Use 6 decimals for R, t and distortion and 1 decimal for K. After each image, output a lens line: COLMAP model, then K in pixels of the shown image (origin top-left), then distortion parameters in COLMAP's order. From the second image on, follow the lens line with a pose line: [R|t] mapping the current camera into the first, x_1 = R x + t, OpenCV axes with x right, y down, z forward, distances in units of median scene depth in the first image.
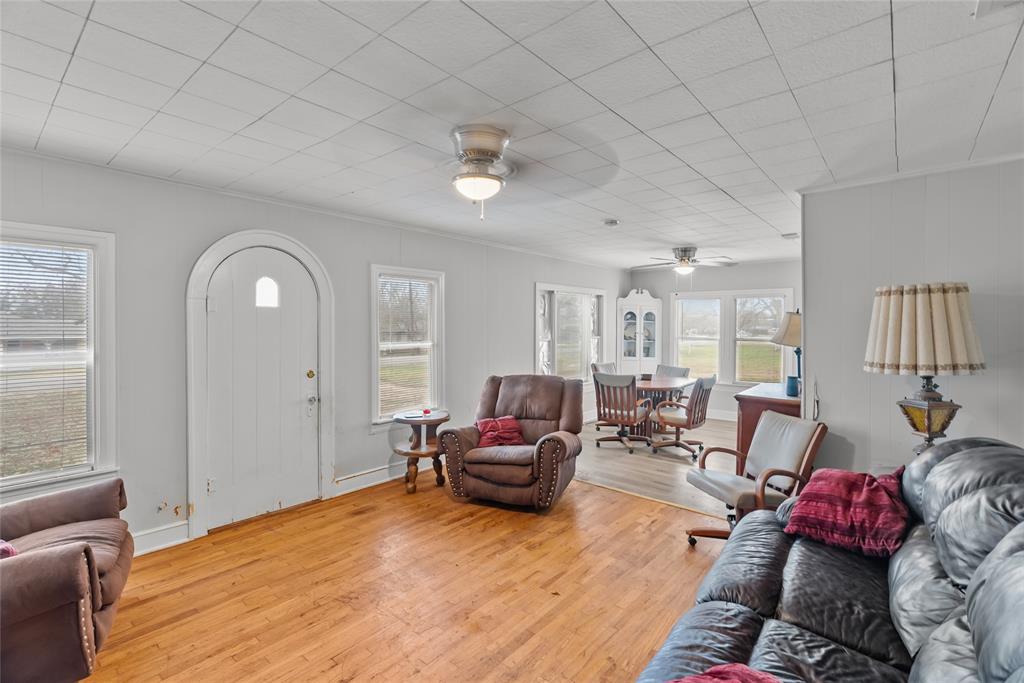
lens RADIAL K [[475.0, 0, 513.4], [0, 475.0, 334.8], [0, 0, 1]] dist [-0.001427, 0.000488]
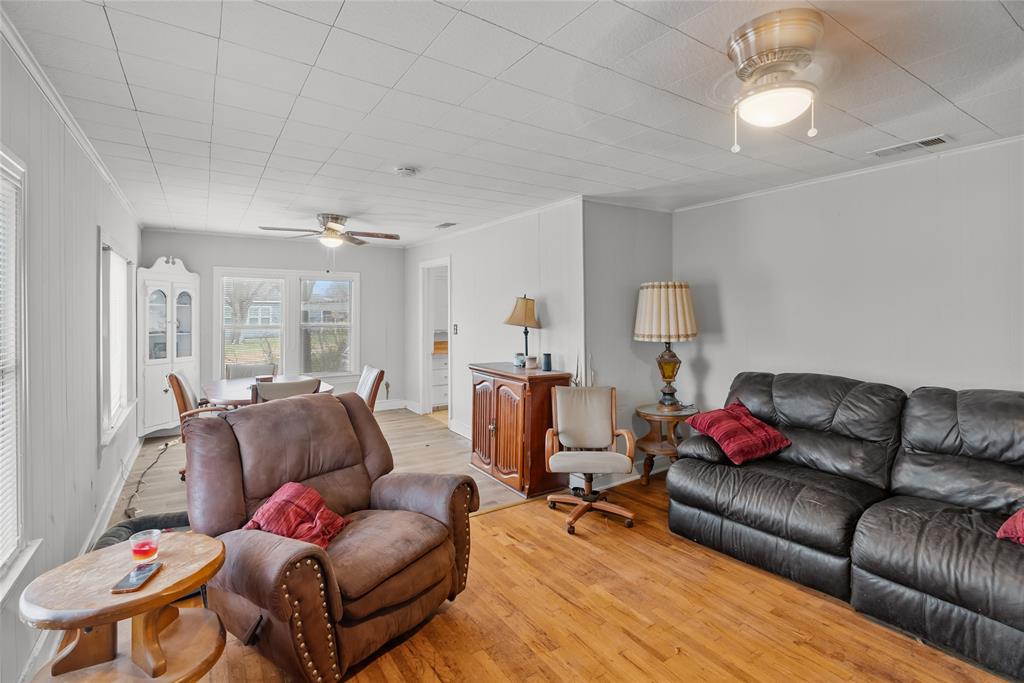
lens RADIAL K [[475.0, 0, 519.2], [0, 475.0, 313.0], [0, 0, 1]] dist [-0.001427, 0.000488]
pose [[0.276113, -0.007703, 0.961094, -0.586527], [0.022930, 0.999736, 0.001424, -0.015380], [-0.960851, 0.021645, 0.276217, 0.820067]]
